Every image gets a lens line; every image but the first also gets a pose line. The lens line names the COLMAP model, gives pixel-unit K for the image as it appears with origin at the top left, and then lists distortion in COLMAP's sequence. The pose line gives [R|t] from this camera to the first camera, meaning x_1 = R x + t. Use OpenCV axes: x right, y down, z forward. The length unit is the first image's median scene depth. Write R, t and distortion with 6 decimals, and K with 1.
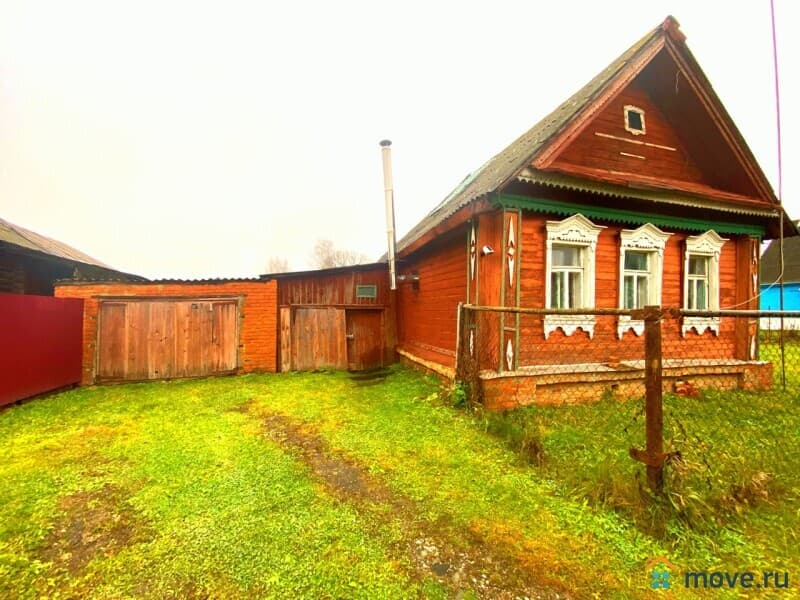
lens RADIAL K [[322.4, 0, 399.4], [0, 322.4, 300.2], [0, 0, 1]] dist [0.025424, -0.020784]
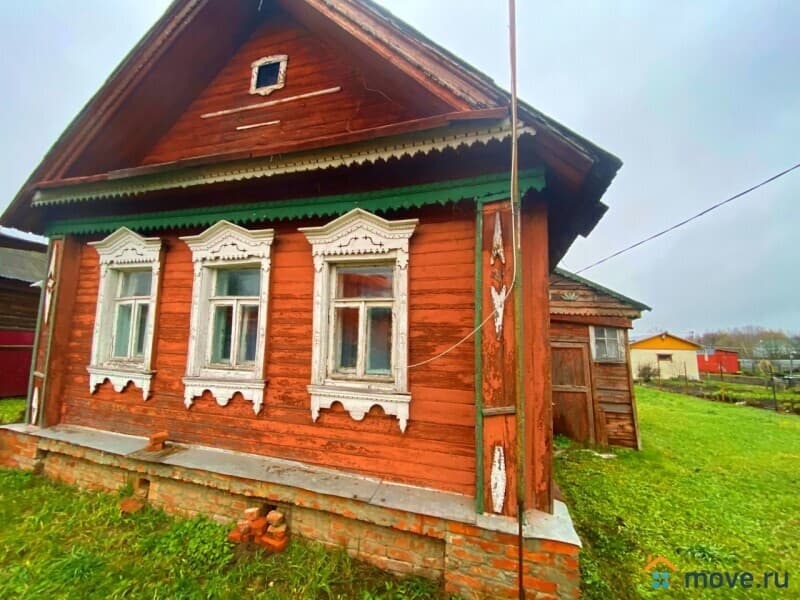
lens RADIAL K [[321.1, 0, 400.0], [0, 321.1, 300.0], [0, 0, 1]] dist [0.025901, -0.022500]
pose [[0.846262, -0.049503, -0.530462, 1.368269], [-0.013194, 0.993421, -0.113756, -0.019276], [0.532603, 0.103267, 0.840042, 0.671079]]
